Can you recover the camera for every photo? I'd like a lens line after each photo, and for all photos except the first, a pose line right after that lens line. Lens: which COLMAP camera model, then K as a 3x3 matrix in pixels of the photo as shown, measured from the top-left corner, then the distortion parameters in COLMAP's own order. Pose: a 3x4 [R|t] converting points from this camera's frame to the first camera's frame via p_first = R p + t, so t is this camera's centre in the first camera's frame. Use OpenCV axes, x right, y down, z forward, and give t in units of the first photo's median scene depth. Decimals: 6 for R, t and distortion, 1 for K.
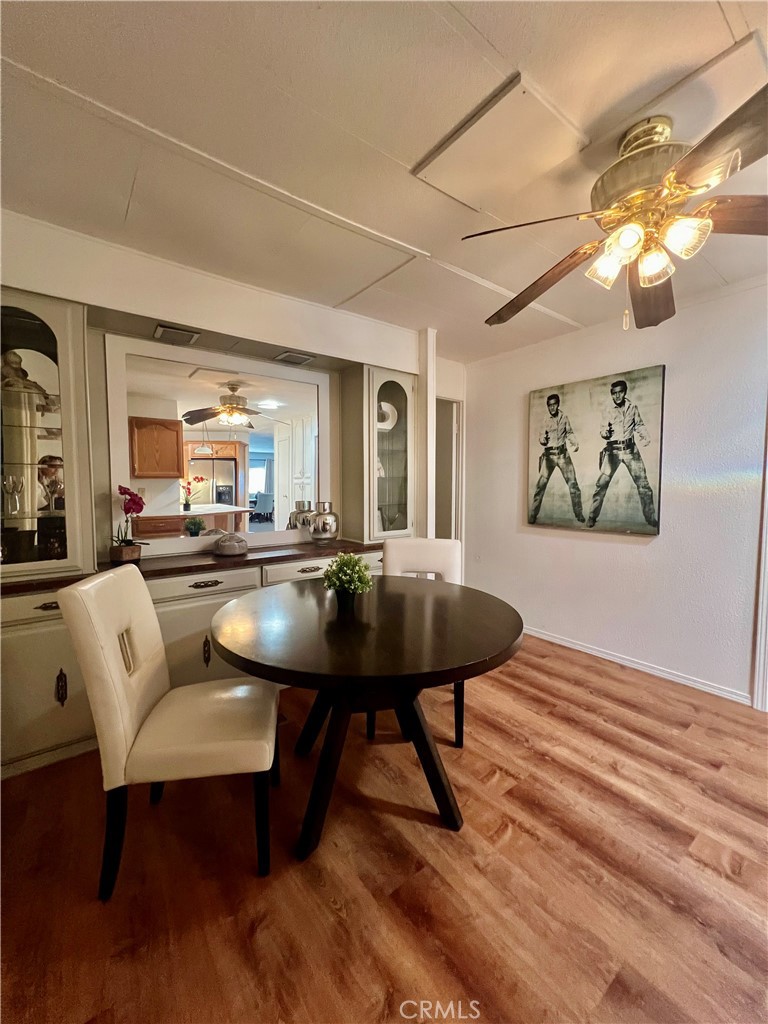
lens RADIAL K [[410.6, 0, 384.4], [0, 410.6, 509.7], [0, 0, 1]] dist [-0.003954, 0.001070]
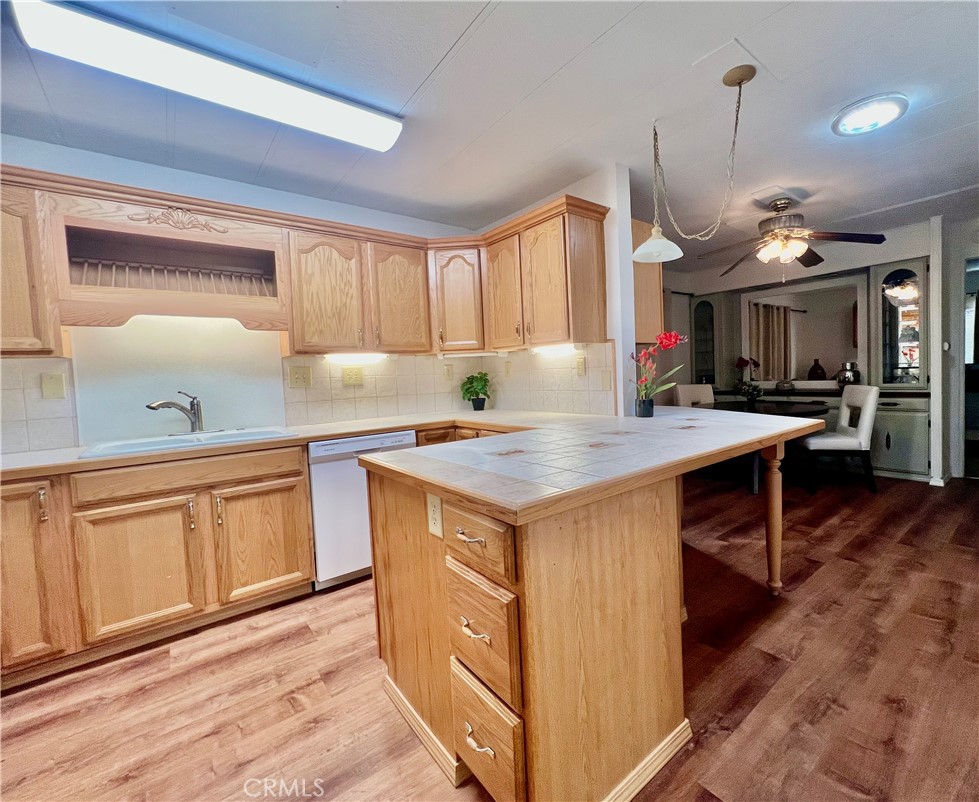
lens RADIAL K [[441.8, 0, 548.0], [0, 441.8, 392.1], [0, 0, 1]] dist [-0.002957, 0.001145]
pose [[0.058613, 0.043789, -0.997320, 2.734132], [-0.015554, 0.998956, 0.042947, 0.073721], [0.998160, 0.012995, 0.059233, -0.392772]]
